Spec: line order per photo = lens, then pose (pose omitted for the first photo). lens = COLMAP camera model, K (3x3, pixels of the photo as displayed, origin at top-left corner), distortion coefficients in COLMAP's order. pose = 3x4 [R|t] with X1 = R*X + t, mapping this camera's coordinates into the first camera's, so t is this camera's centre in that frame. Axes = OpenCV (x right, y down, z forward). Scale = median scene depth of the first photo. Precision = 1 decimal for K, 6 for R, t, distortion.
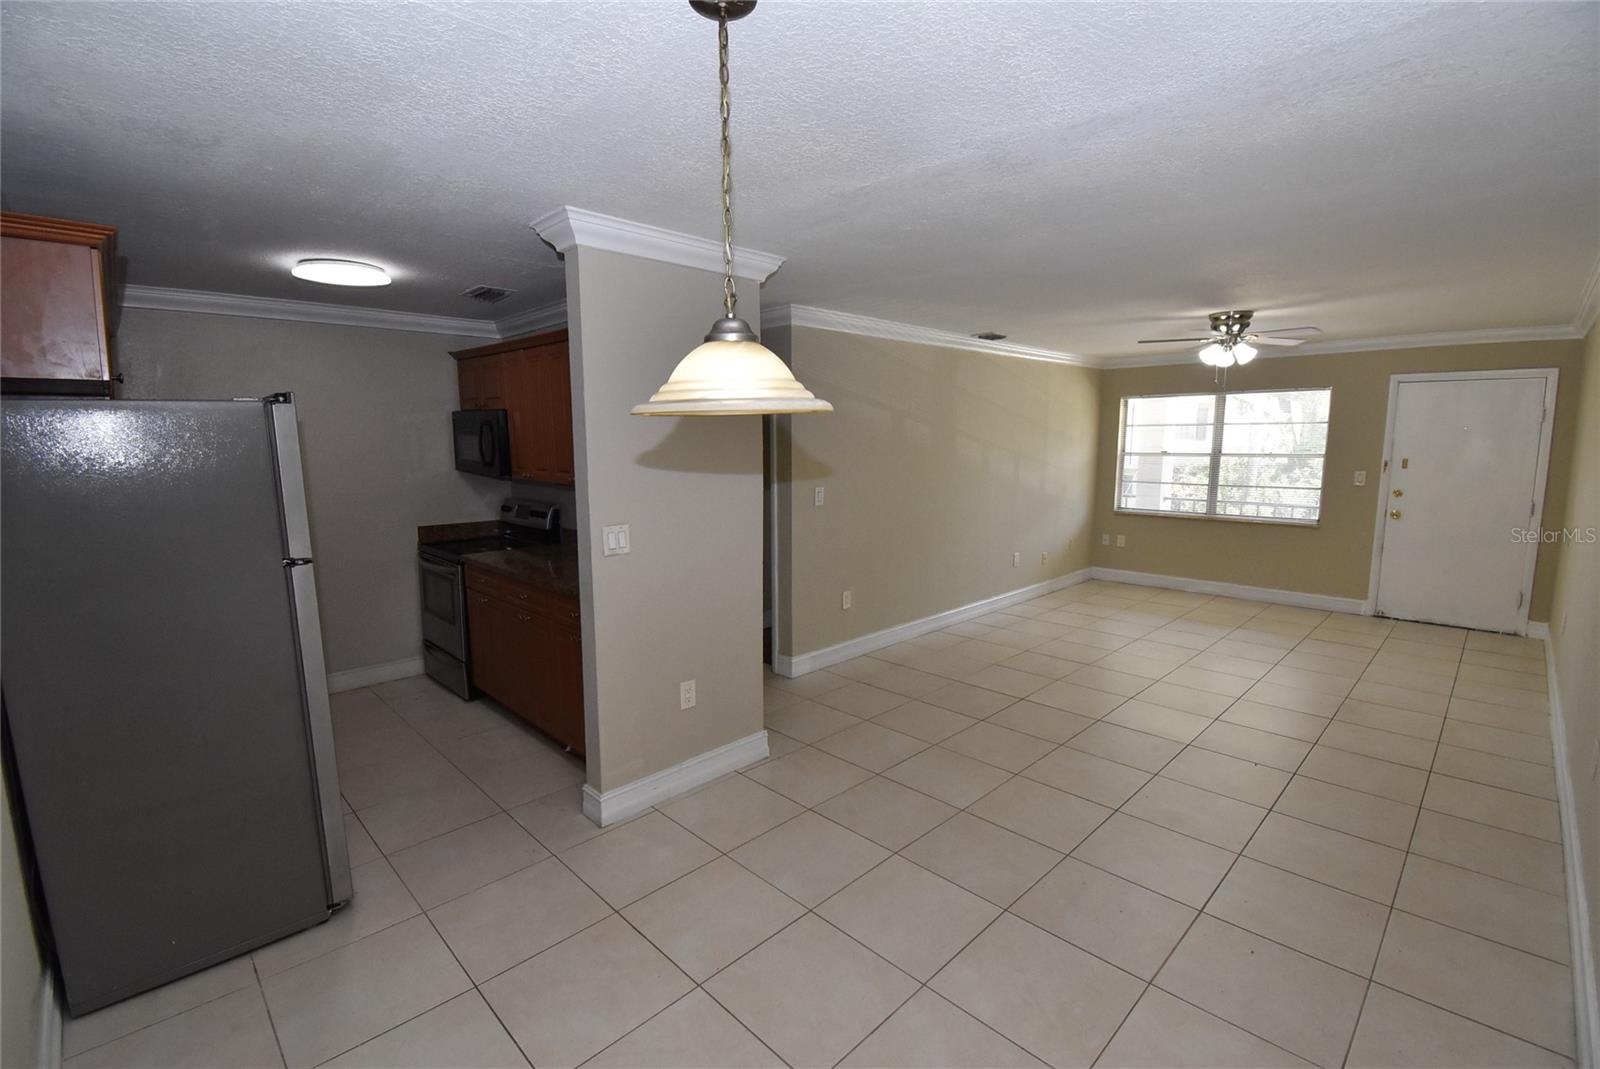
lens RADIAL K [[708.3, 0, 800.0], [0, 708.3, 534.5], [0, 0, 1]] dist [0.027856, -0.029194]
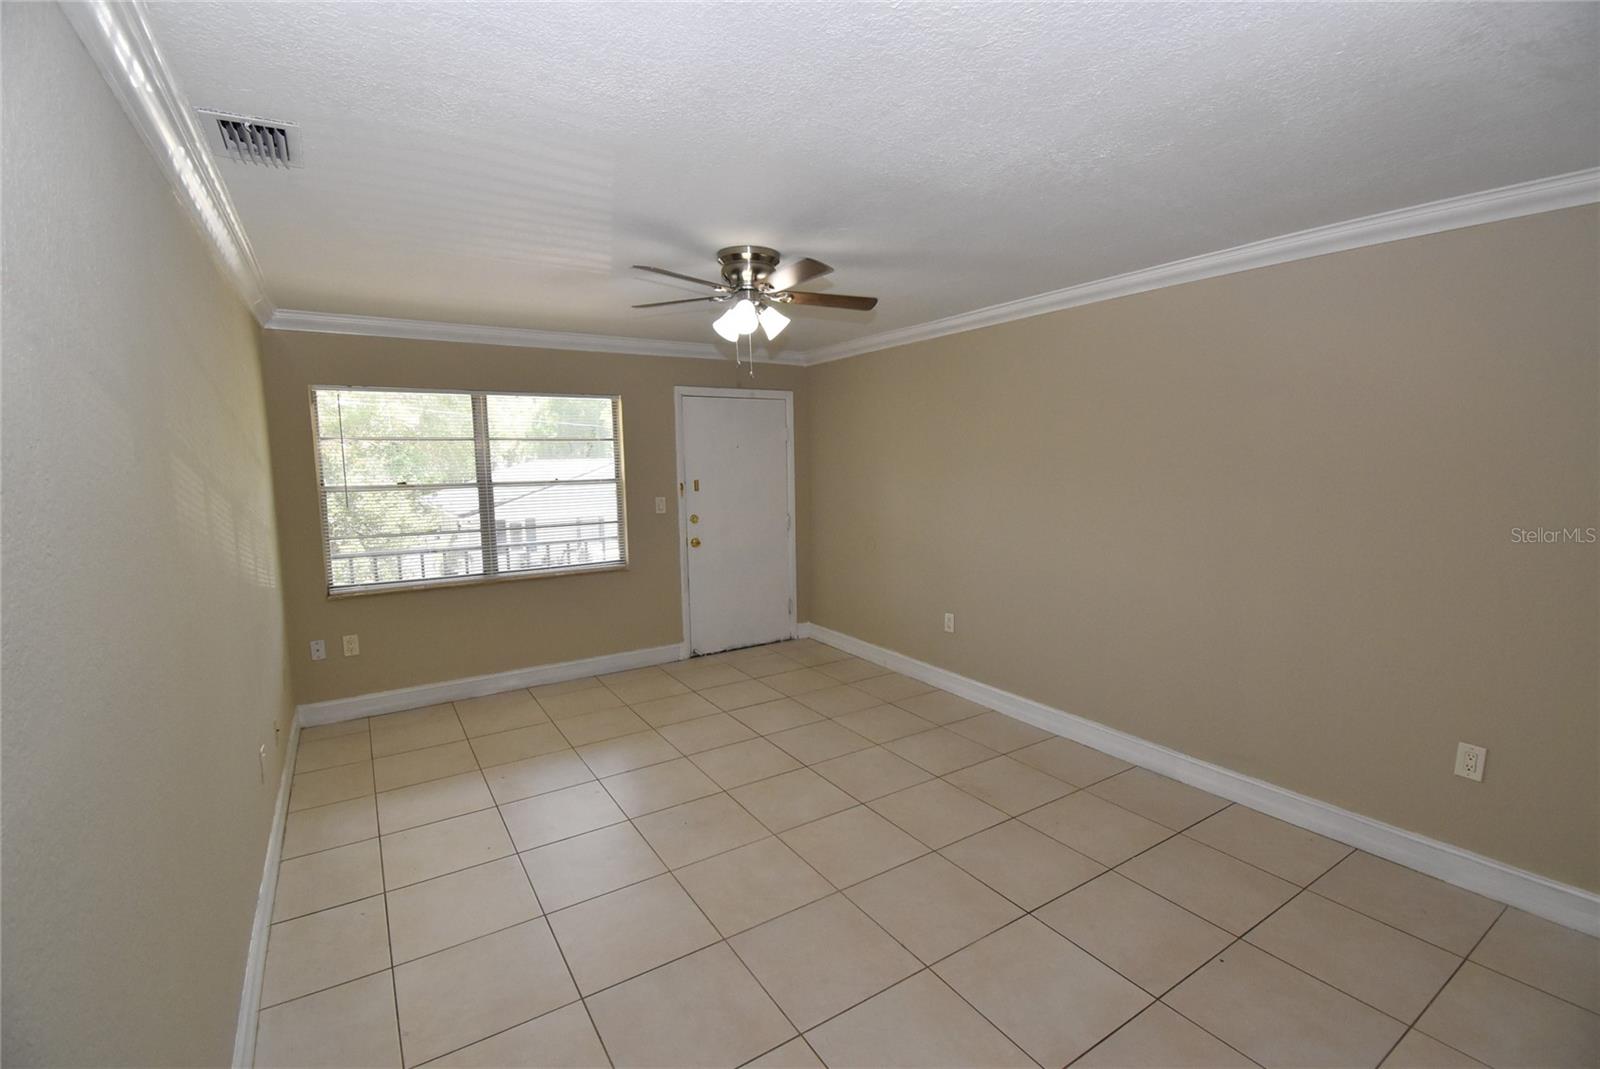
lens RADIAL K [[708.3, 0, 800.0], [0, 708.3, 534.5], [0, 0, 1]] dist [0.027856, -0.029194]
pose [[0.207801, -0.106905, 0.972312, -0.008904], [0.142806, 0.986675, 0.077964, -0.086515], [-0.967691, 0.122651, 0.220299, 0.655876]]
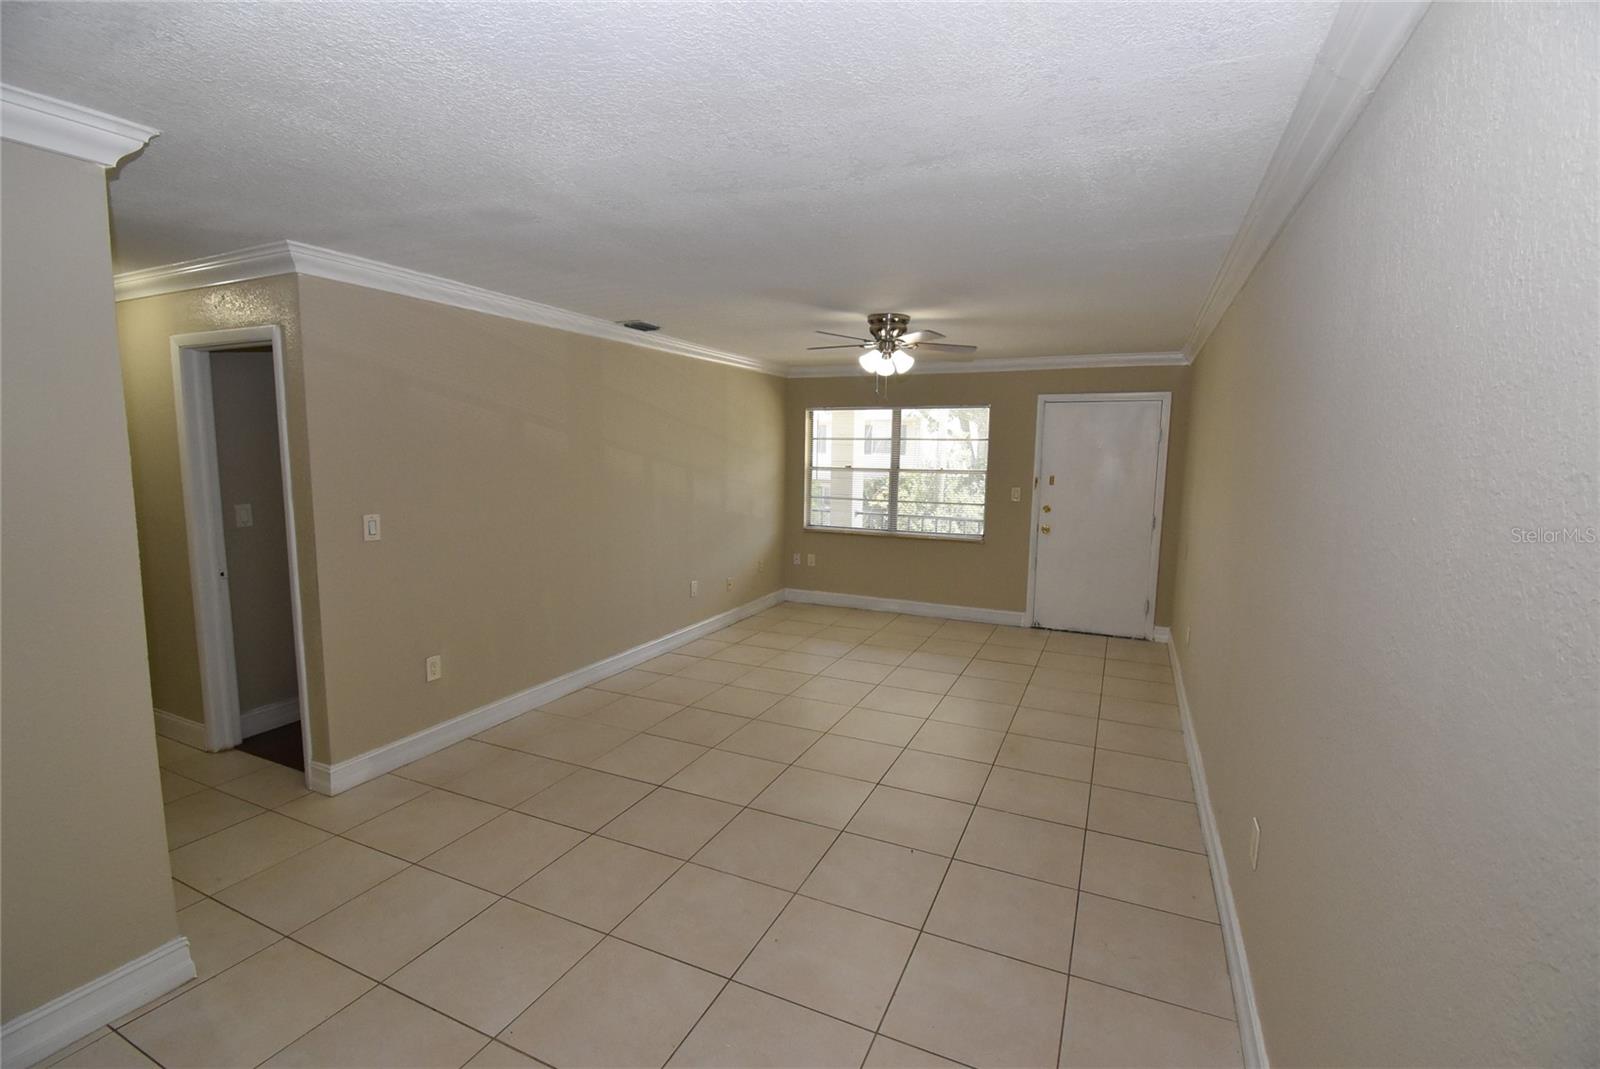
lens RADIAL K [[708.3, 0, 800.0], [0, 708.3, 534.5], [0, 0, 1]] dist [0.027856, -0.029194]
pose [[0.936532, -0.024947, 0.349694, 0.134689], [0.029788, 0.999520, -0.008471, -0.021658], [-0.349315, 0.018350, 0.936826, 0.150799]]
